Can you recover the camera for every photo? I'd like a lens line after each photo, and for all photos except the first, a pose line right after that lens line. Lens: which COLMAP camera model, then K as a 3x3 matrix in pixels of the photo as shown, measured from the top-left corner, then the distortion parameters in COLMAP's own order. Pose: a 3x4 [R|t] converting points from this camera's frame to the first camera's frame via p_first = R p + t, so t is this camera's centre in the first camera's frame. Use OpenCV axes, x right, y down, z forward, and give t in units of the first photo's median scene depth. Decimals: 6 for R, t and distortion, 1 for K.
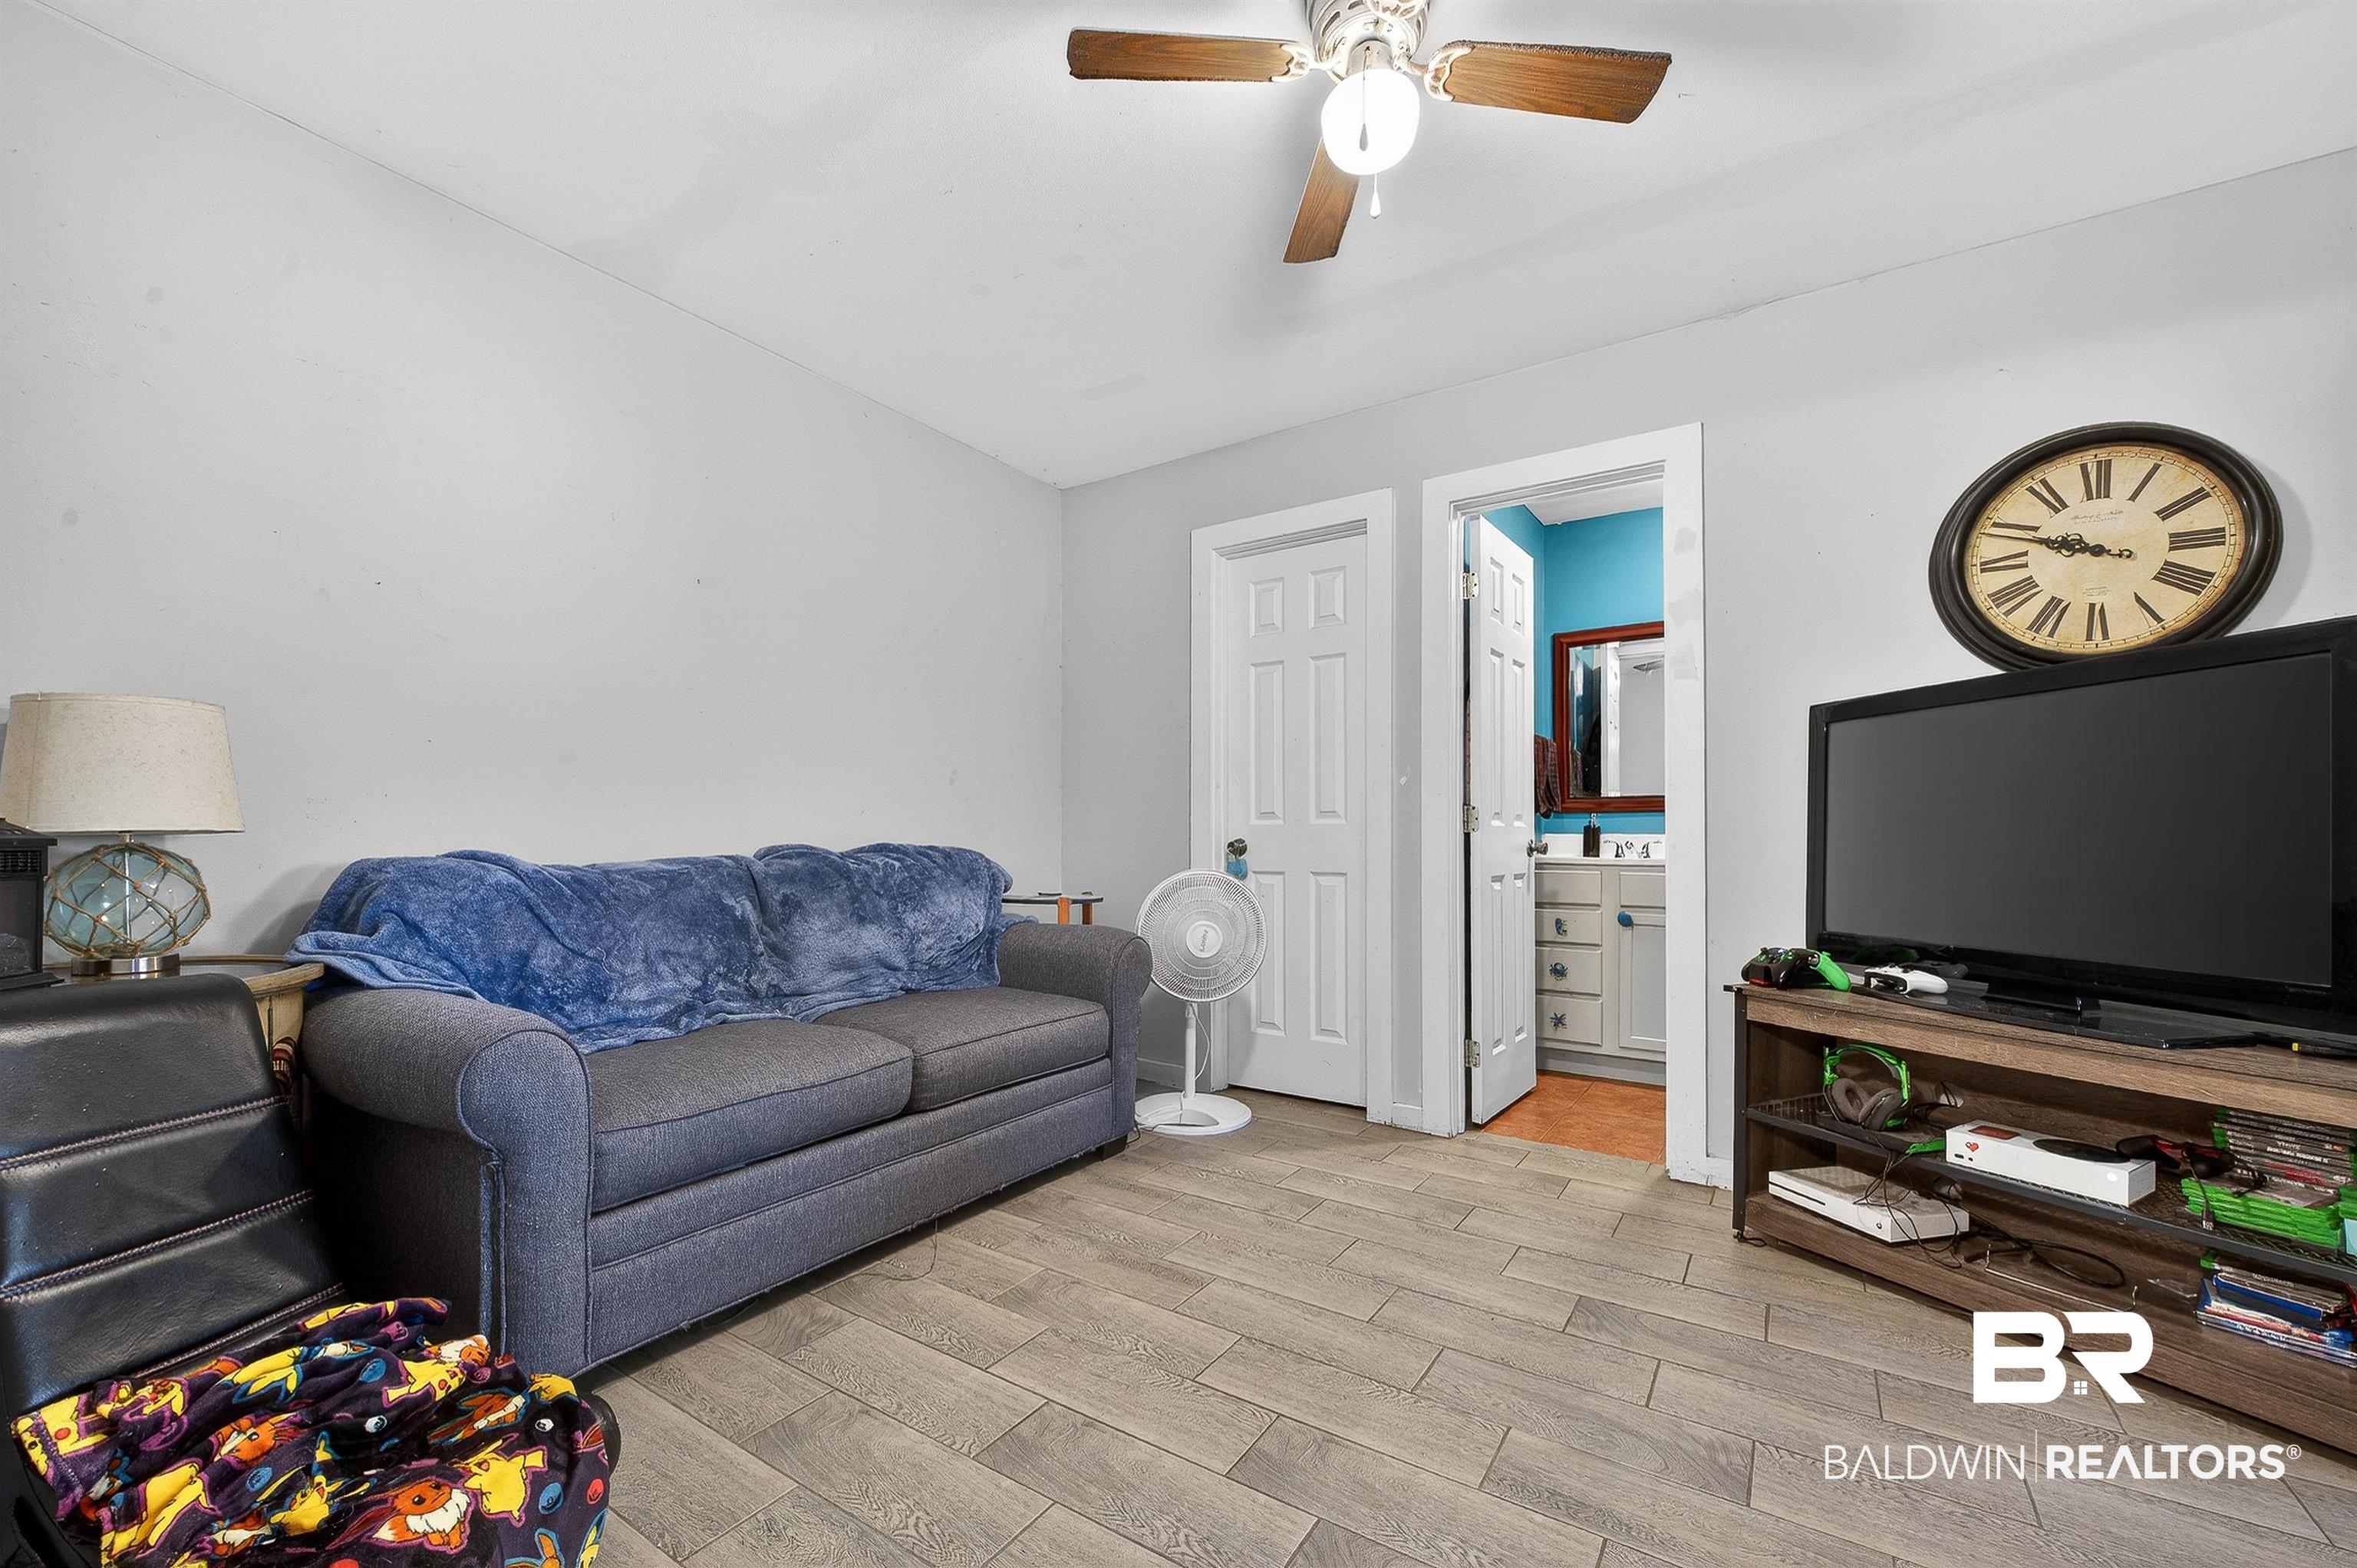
lens RADIAL K [[929.7, 0, 1174.8], [0, 929.7, 822.8], [0, 0, 1]] dist [-0.000923, -0.000249]
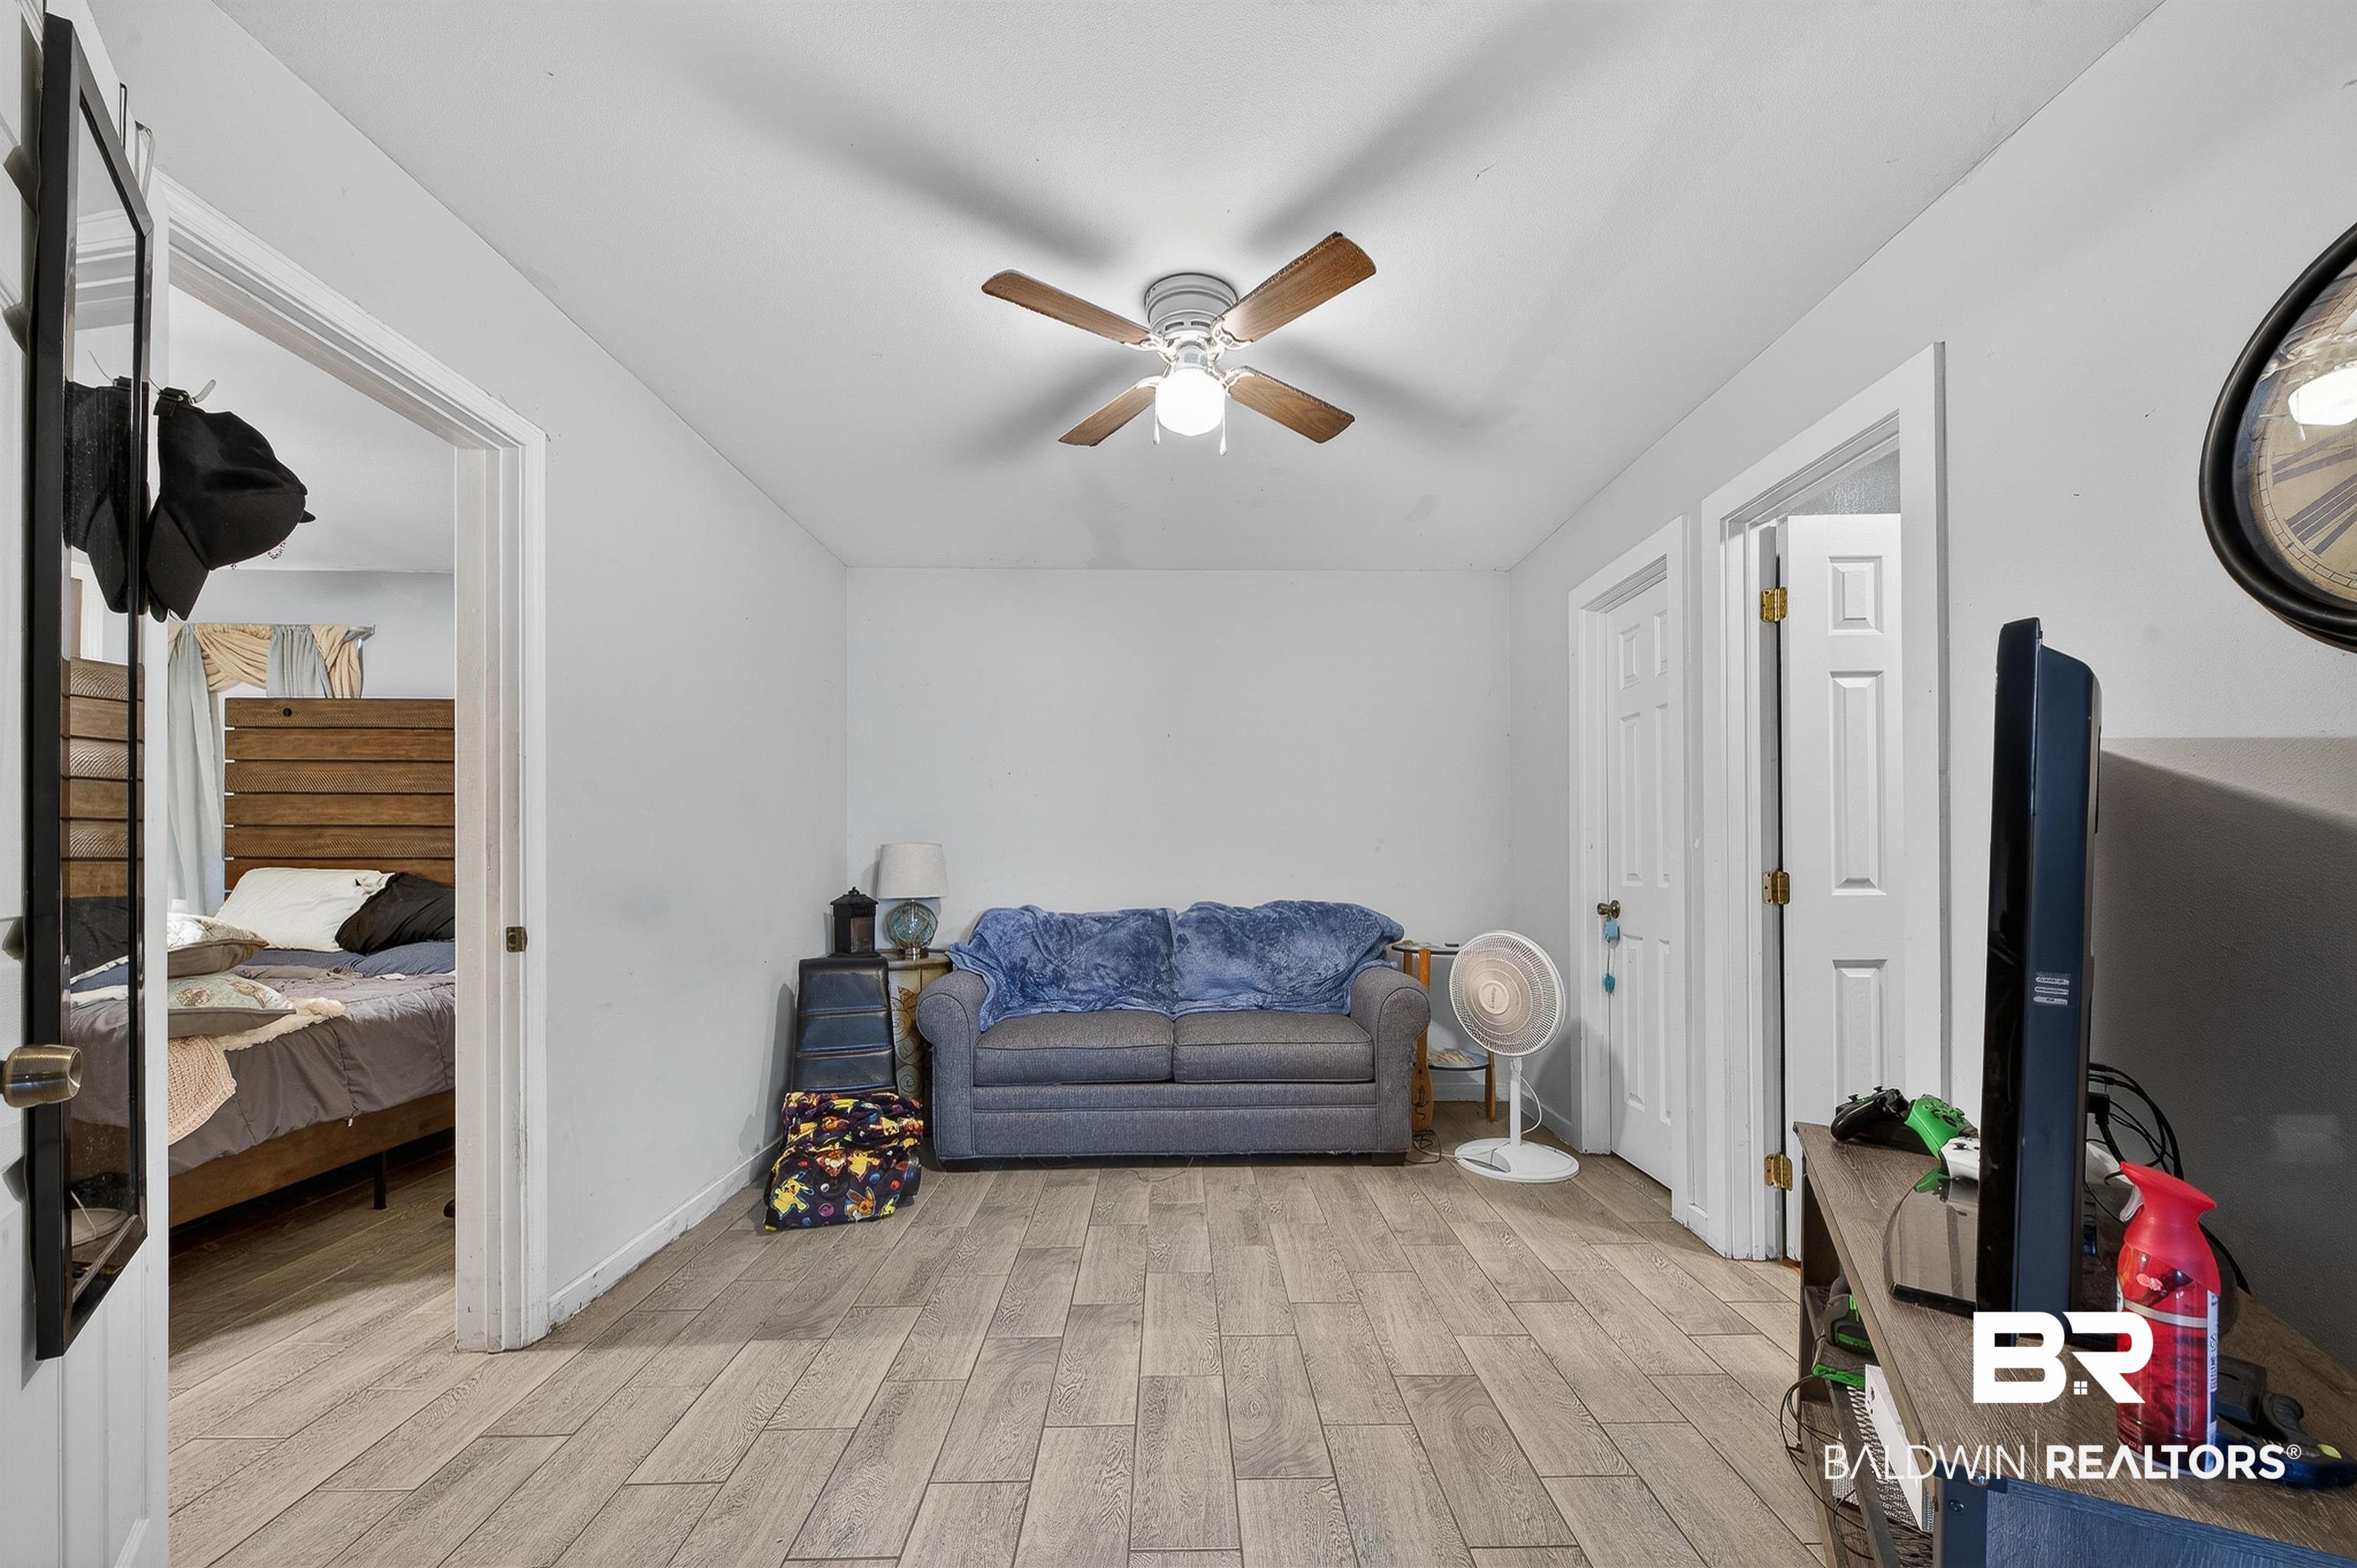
lens RADIAL K [[910.0, 0, 1201.5], [0, 910.0, 855.9], [0, 0, 1]] dist [-0.000616, -0.000199]
pose [[0.582833, -0.012824, -0.812491, 0.962973], [0.020156, 0.999796, -0.001322, -0.059963], [0.812342, -0.015606, 0.582973, 0.159638]]
